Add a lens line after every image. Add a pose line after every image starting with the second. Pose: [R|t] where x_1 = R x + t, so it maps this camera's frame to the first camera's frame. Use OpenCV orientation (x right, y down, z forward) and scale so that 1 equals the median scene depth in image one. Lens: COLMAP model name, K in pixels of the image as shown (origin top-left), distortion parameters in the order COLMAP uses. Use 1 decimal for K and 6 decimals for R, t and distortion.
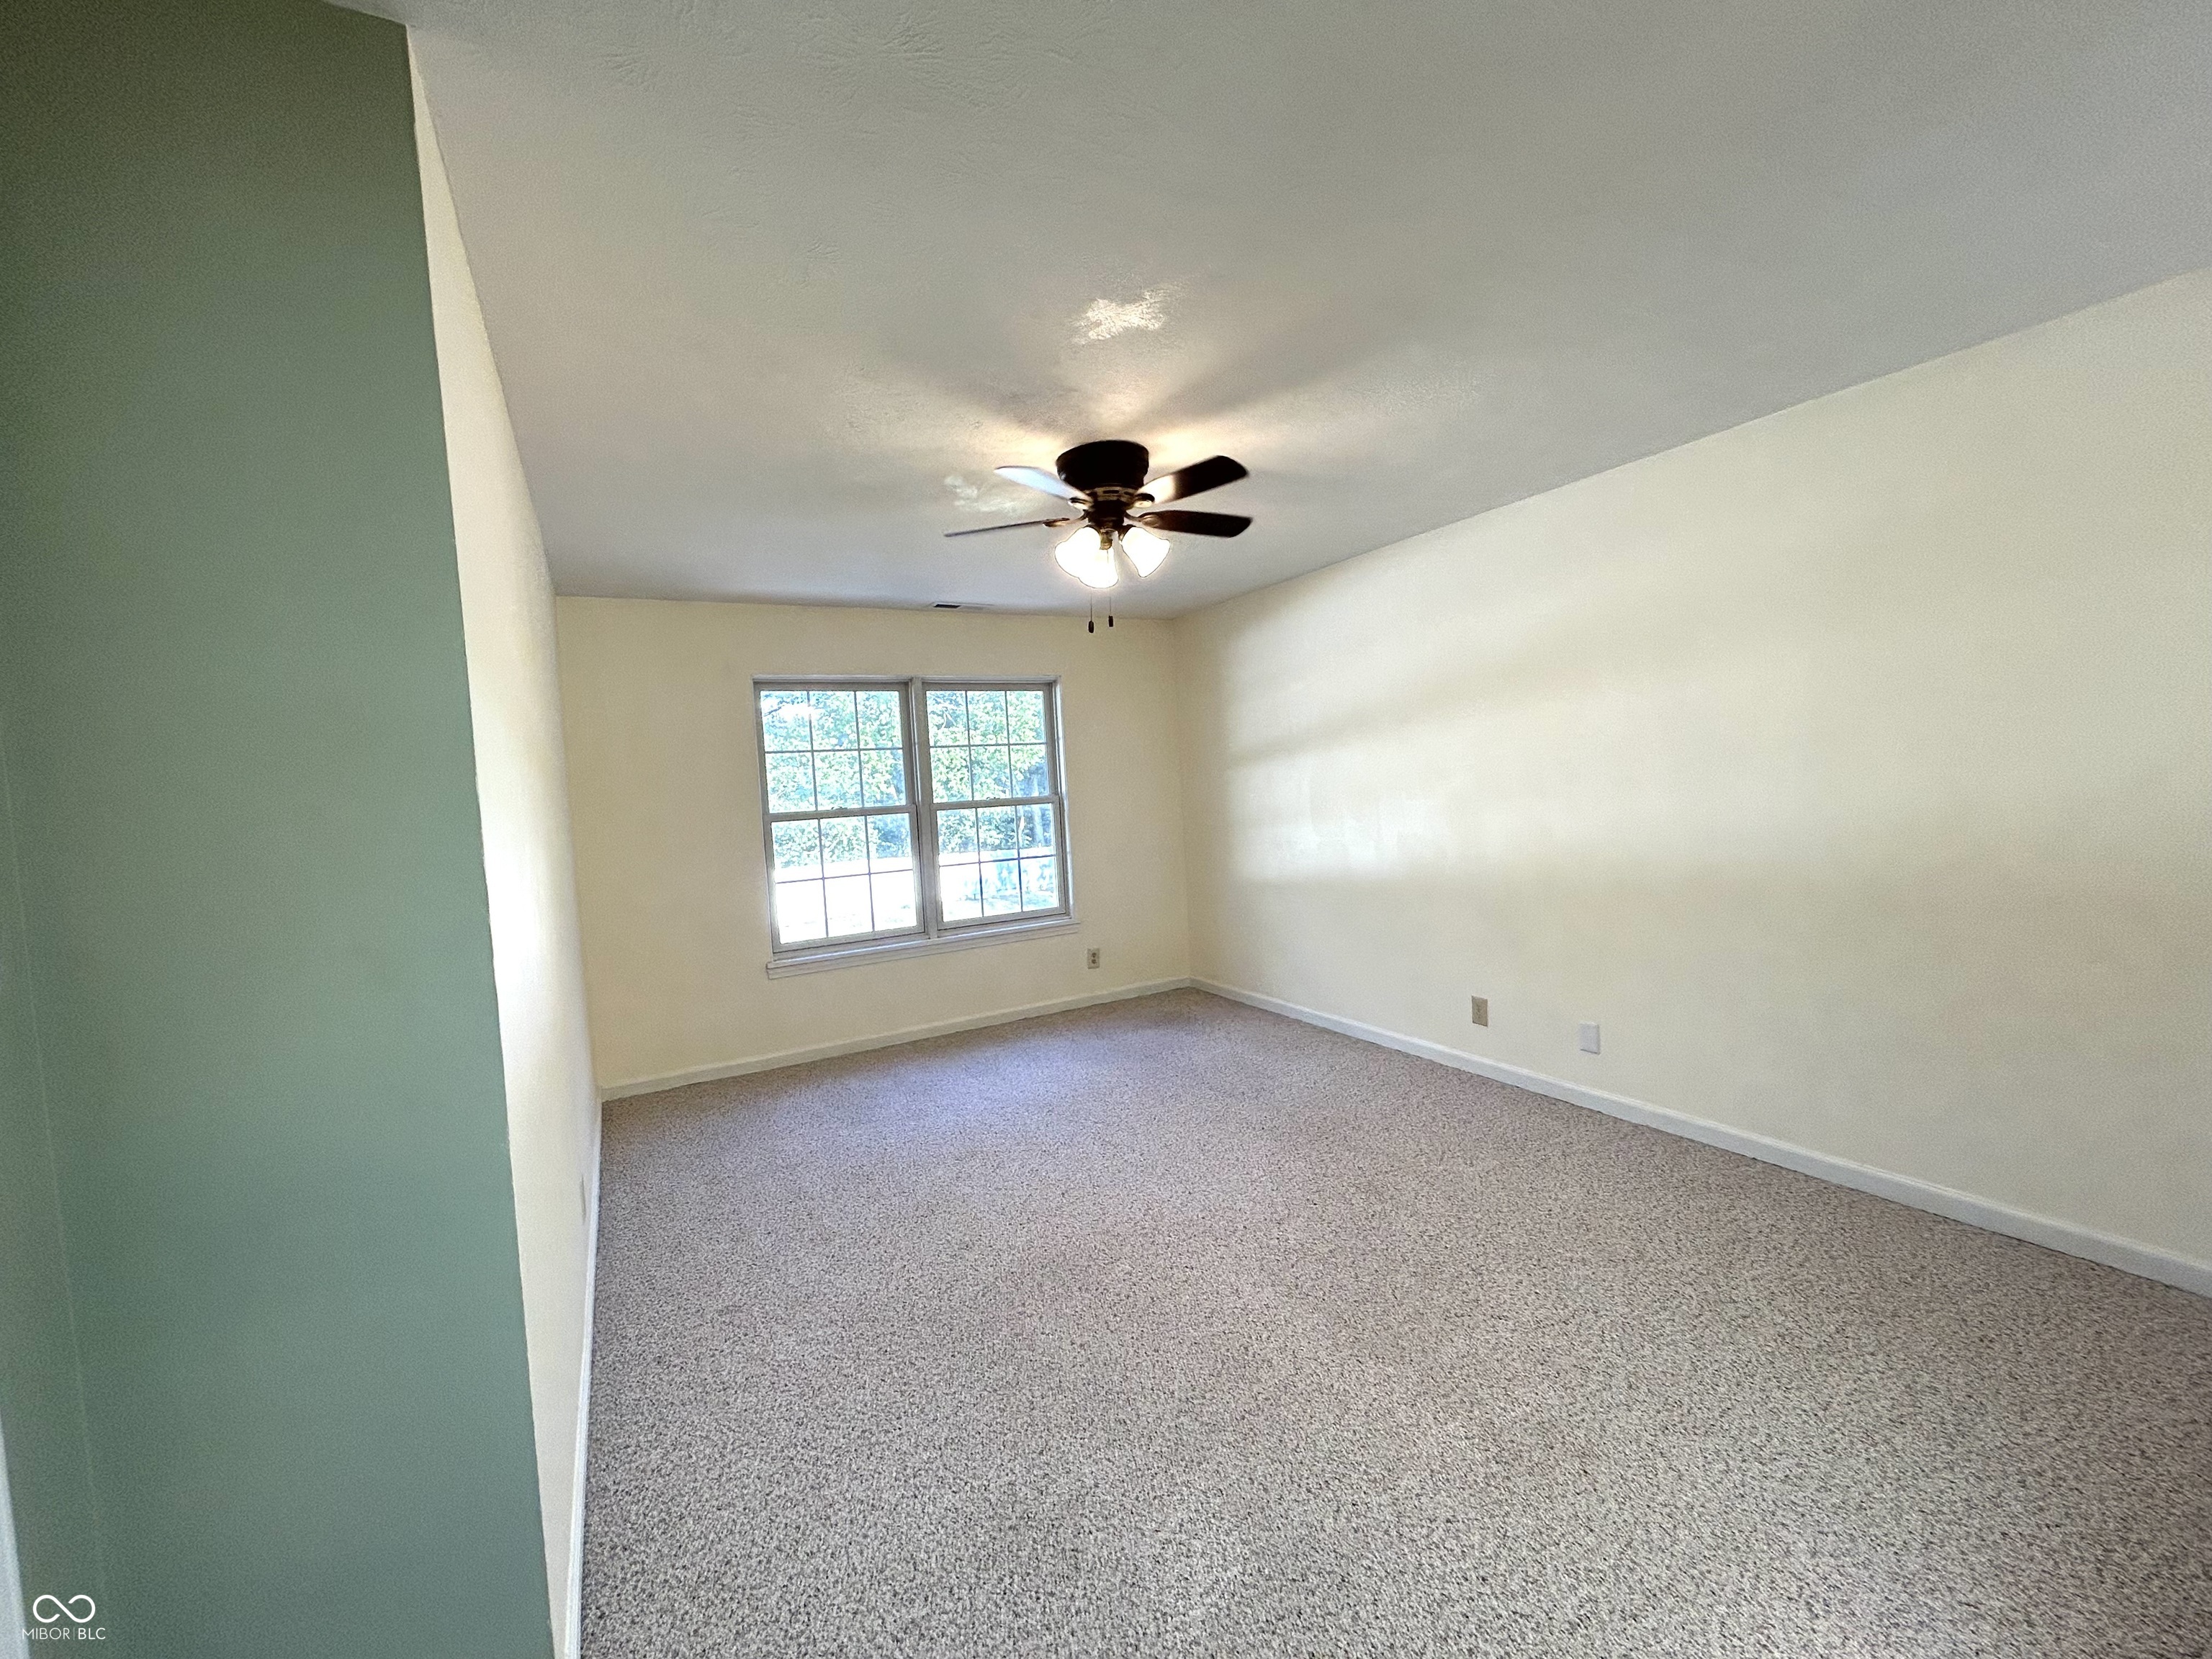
lens RADIAL K [[891.1, 0, 1096.2], [0, 891.1, 826.6], [0, 0, 1]] dist [0.000202, 0.000578]
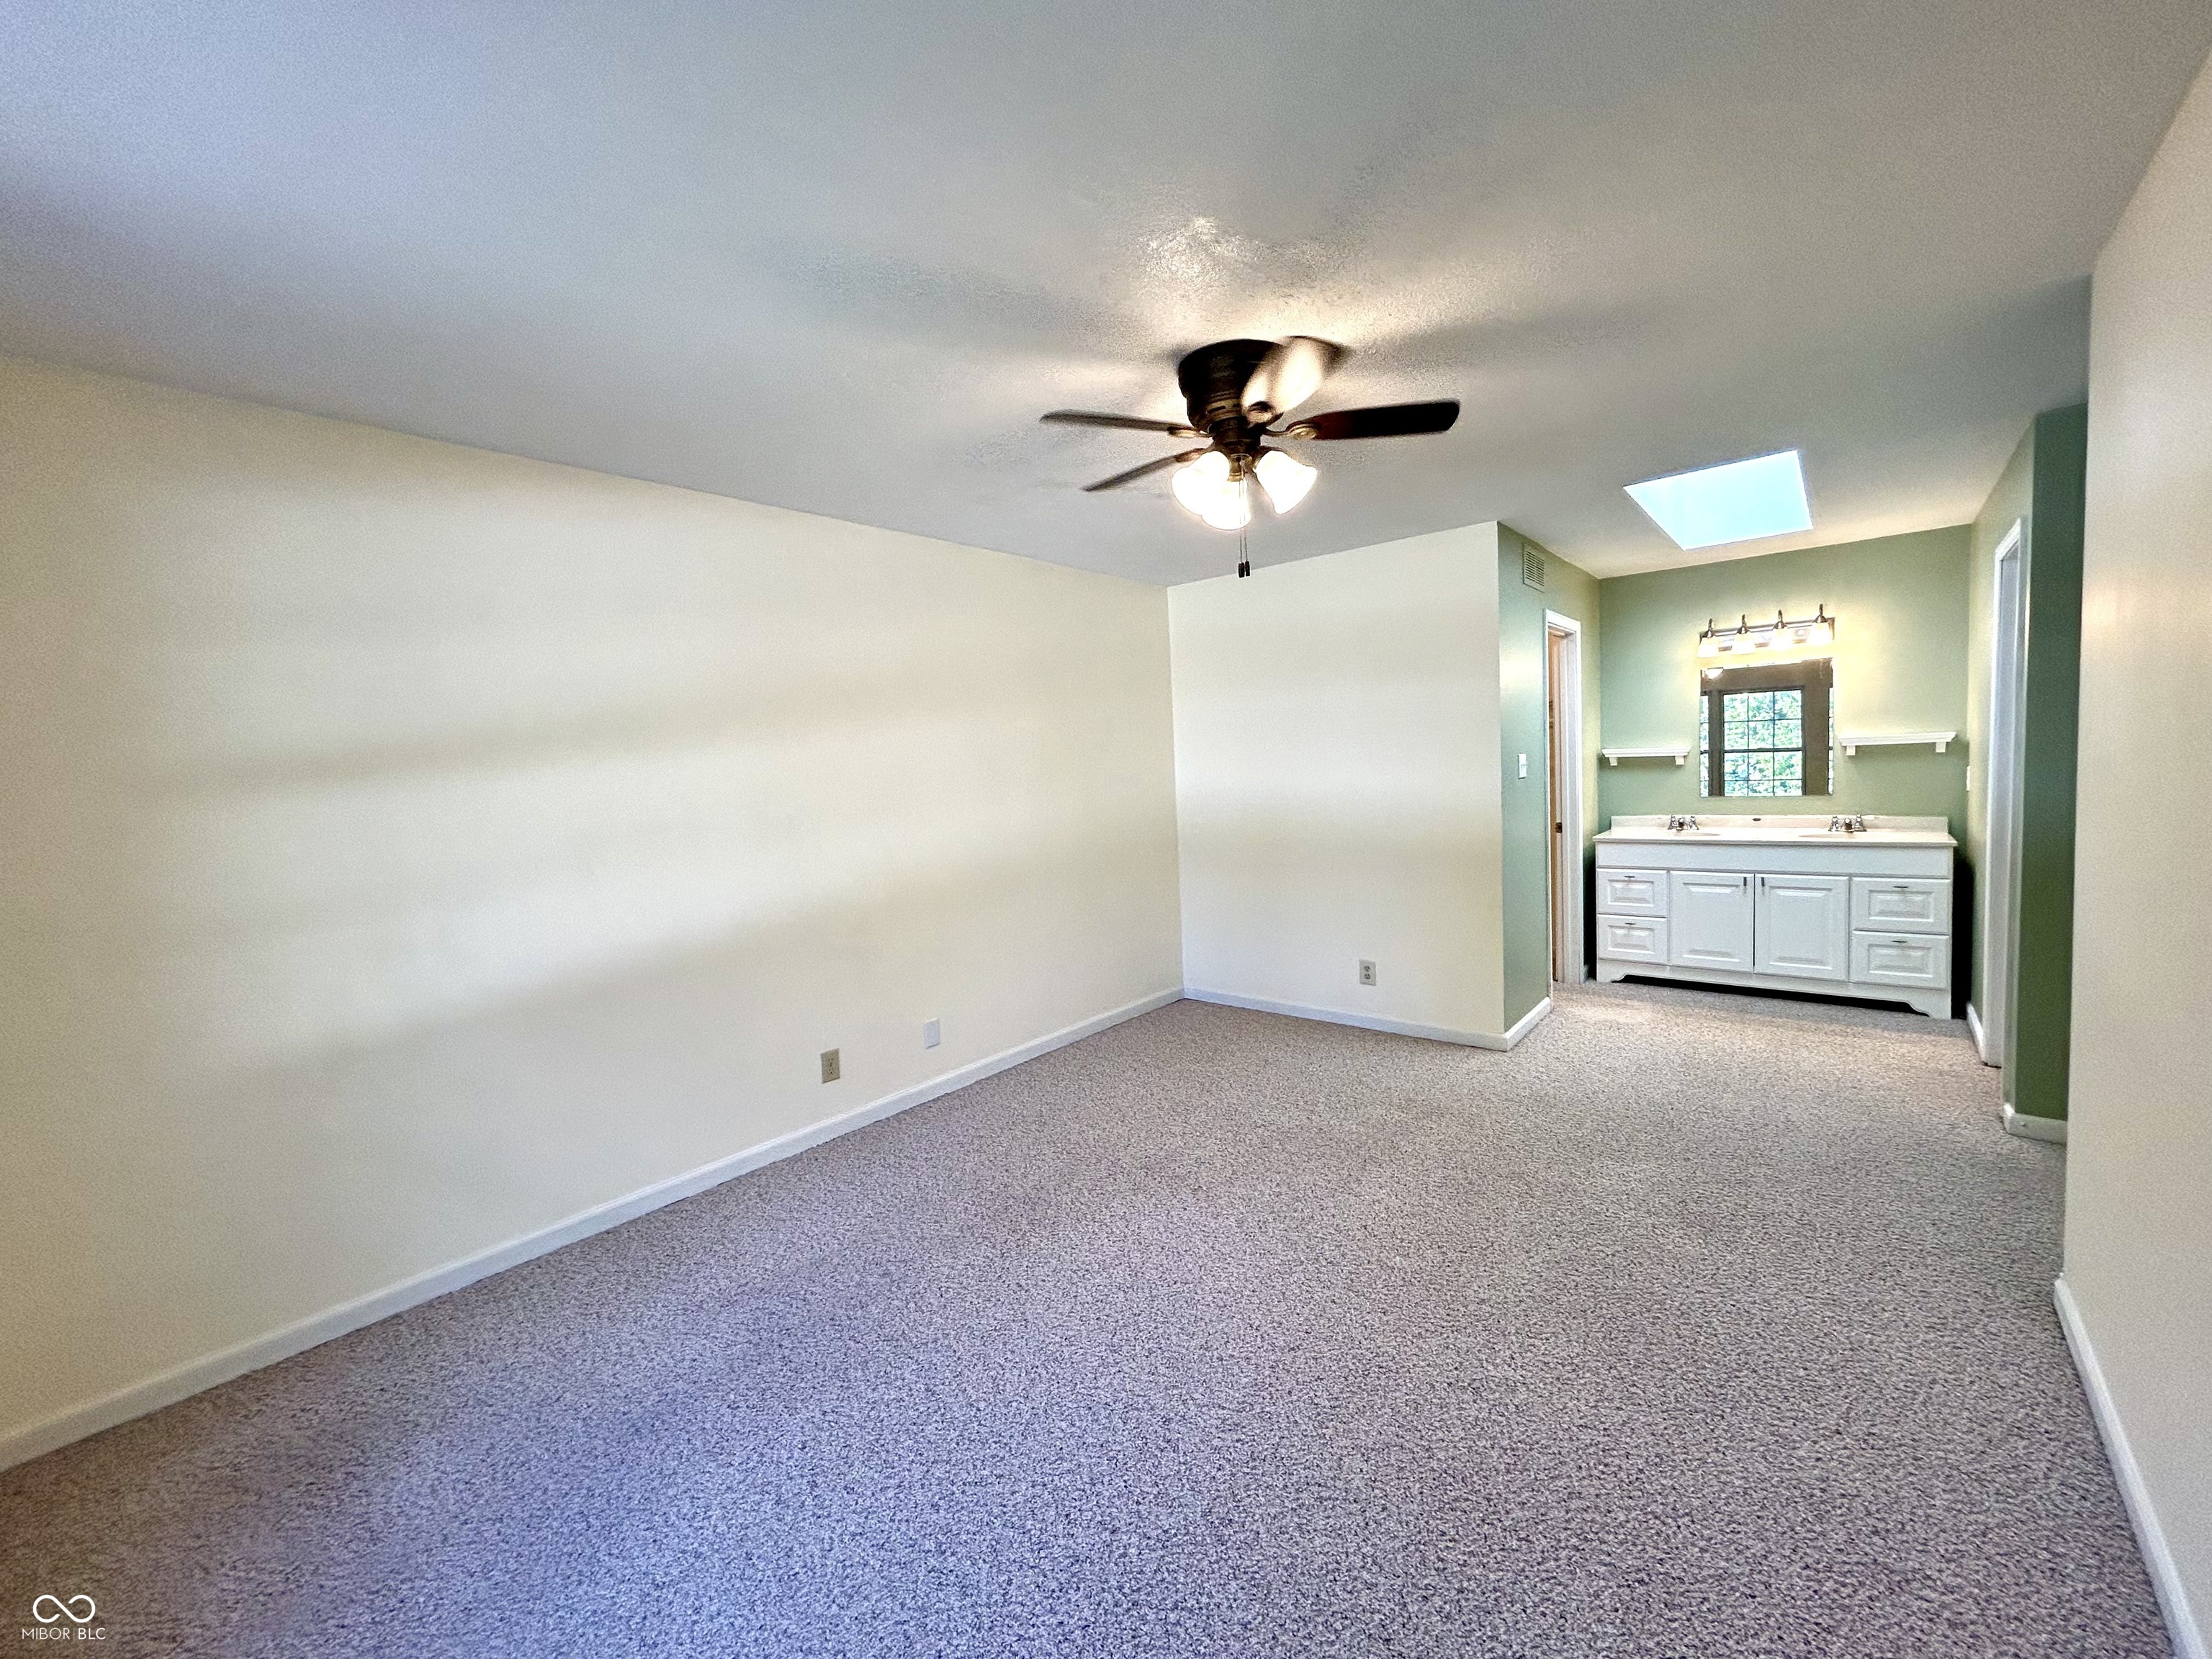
lens RADIAL K [[892.6, 0, 1108.7], [0, 892.6, 830.0], [0, 0, 1]] dist [0.011857, 0.000511]
pose [[-0.353621, 0.002538, 0.935385, -0.696821], [0.116135, 0.992378, 0.041212, -0.042168], [-0.928151, 0.123205, -0.351220, 1.427762]]
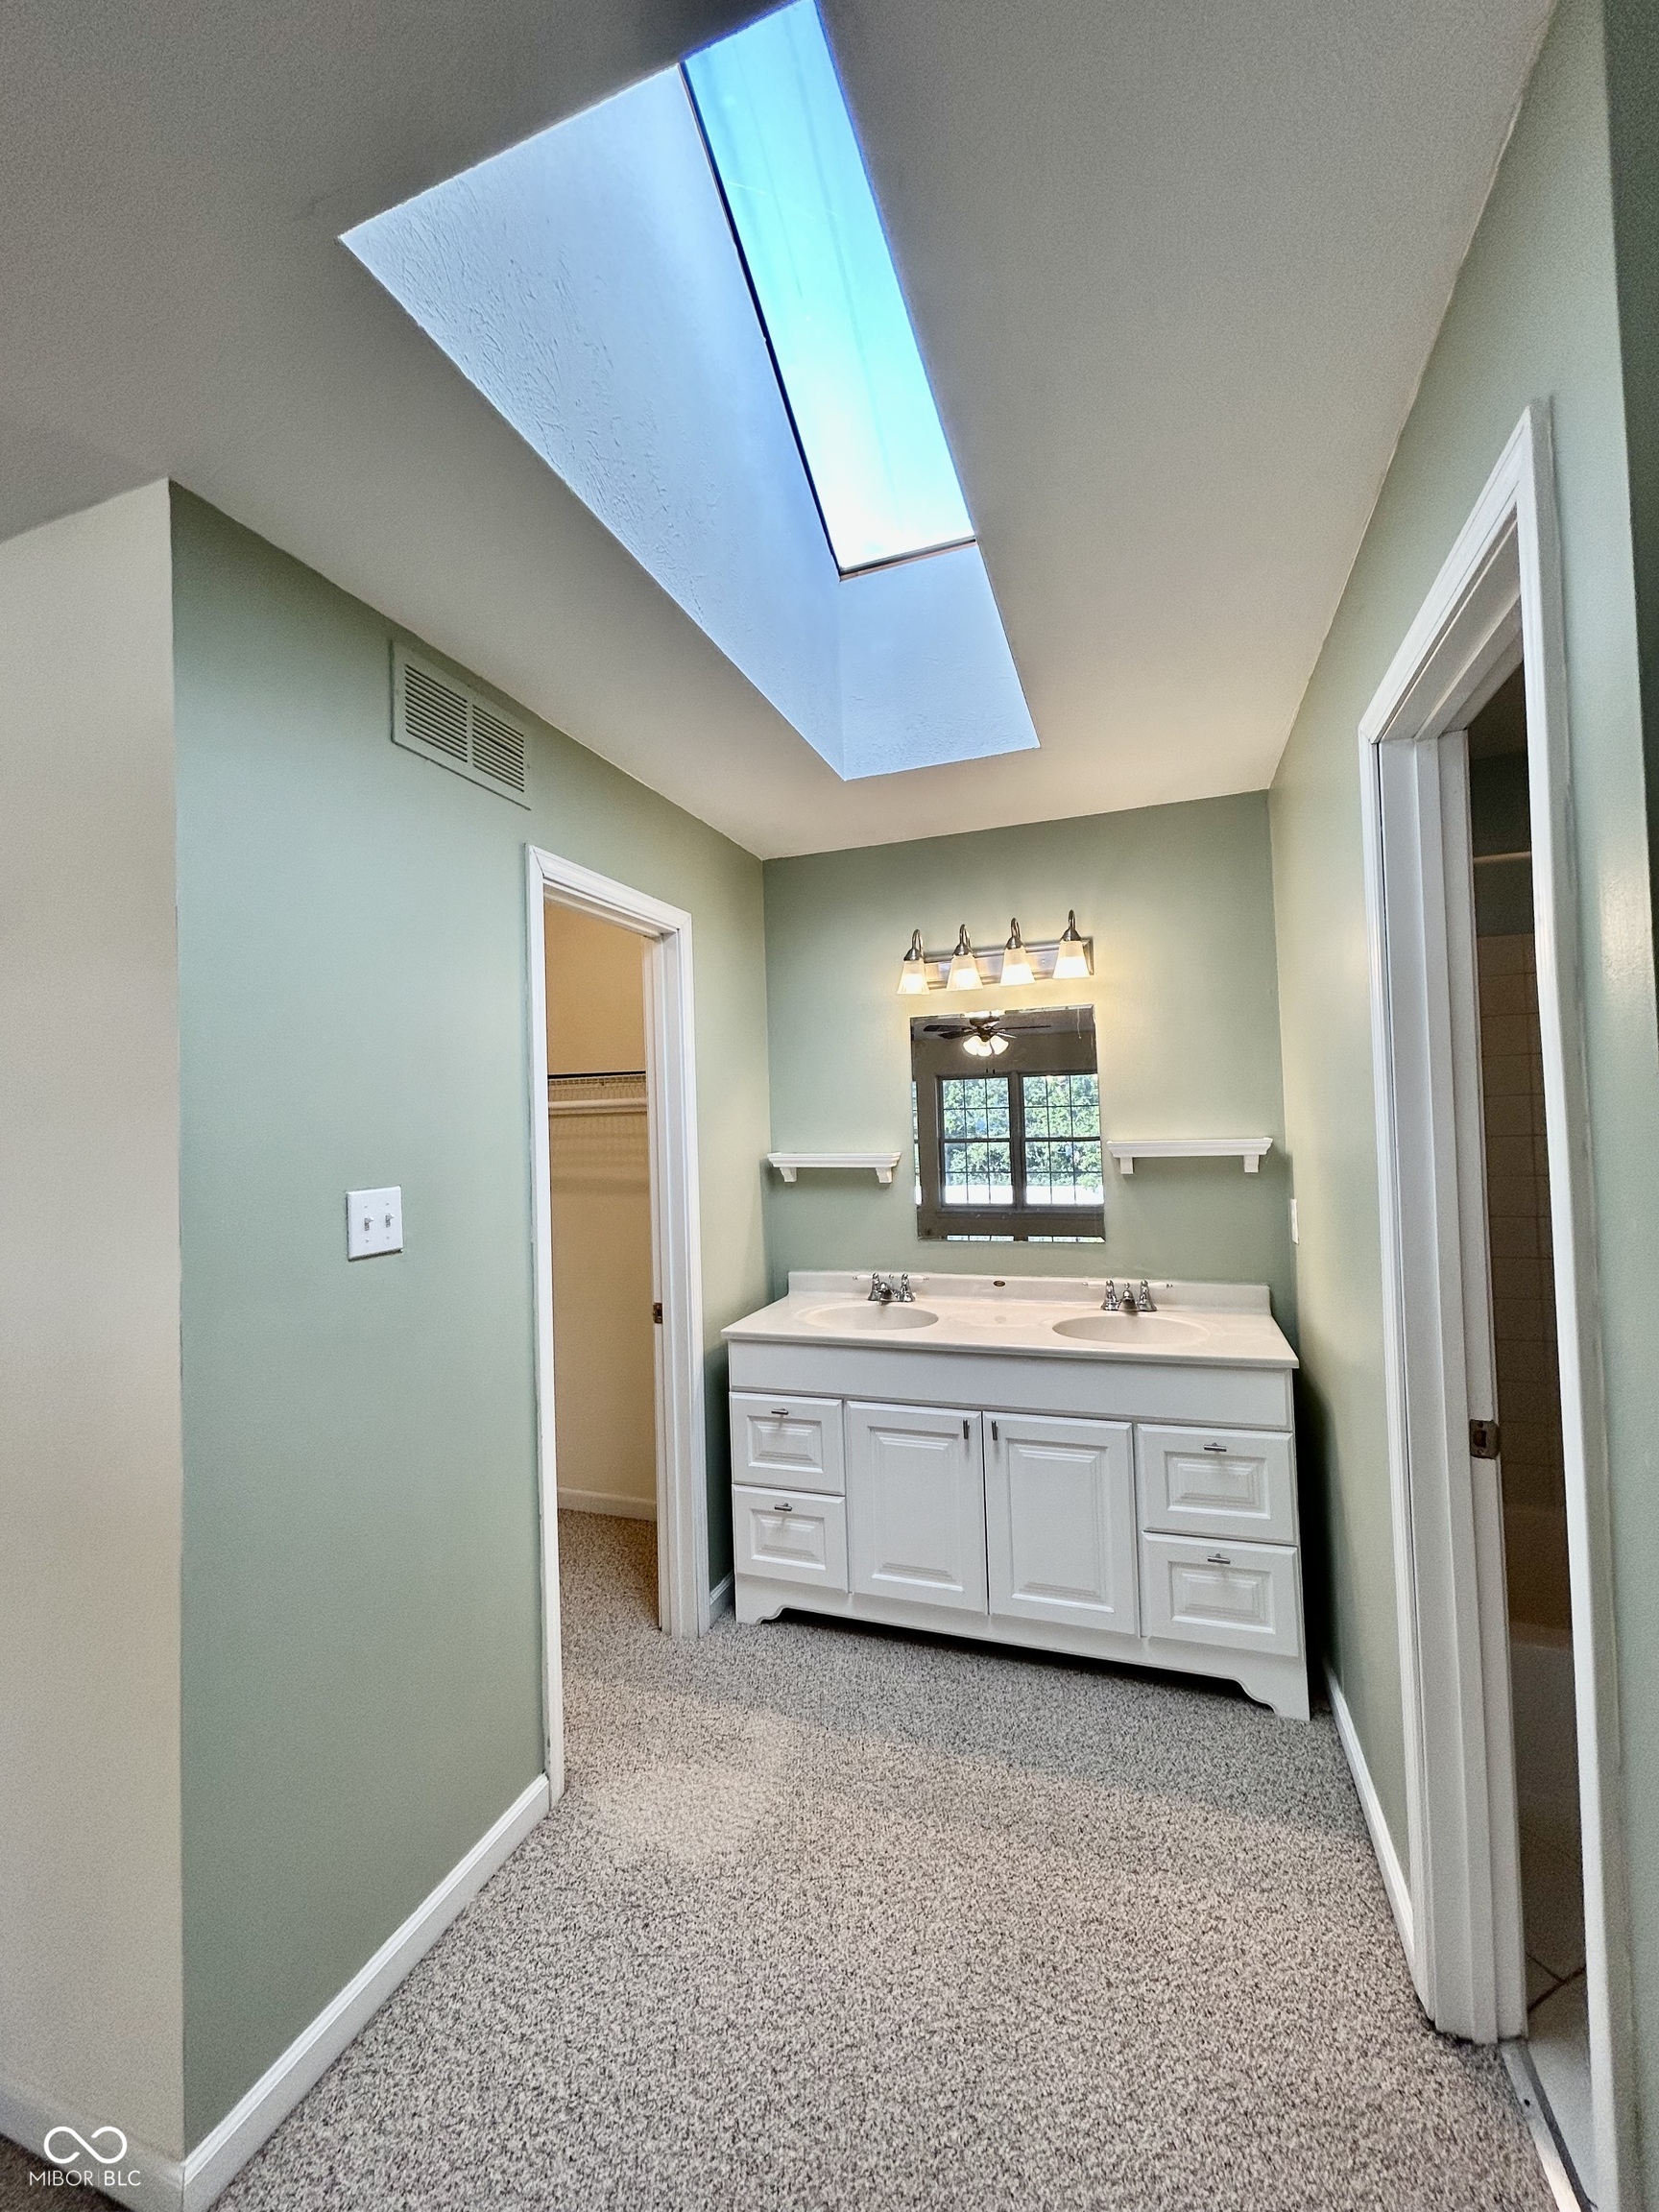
lens RADIAL K [[891.1, 0, 829.5], [0, 891.1, 1106.0], [0, 0, 1]] dist [0.000202, 0.000578]
pose [[-0.646169, 0.090179, 0.757848, -0.559411], [0.108680, 0.993748, -0.025585, -0.039837], [-0.755416, 0.065830, -0.651930, 1.172561]]
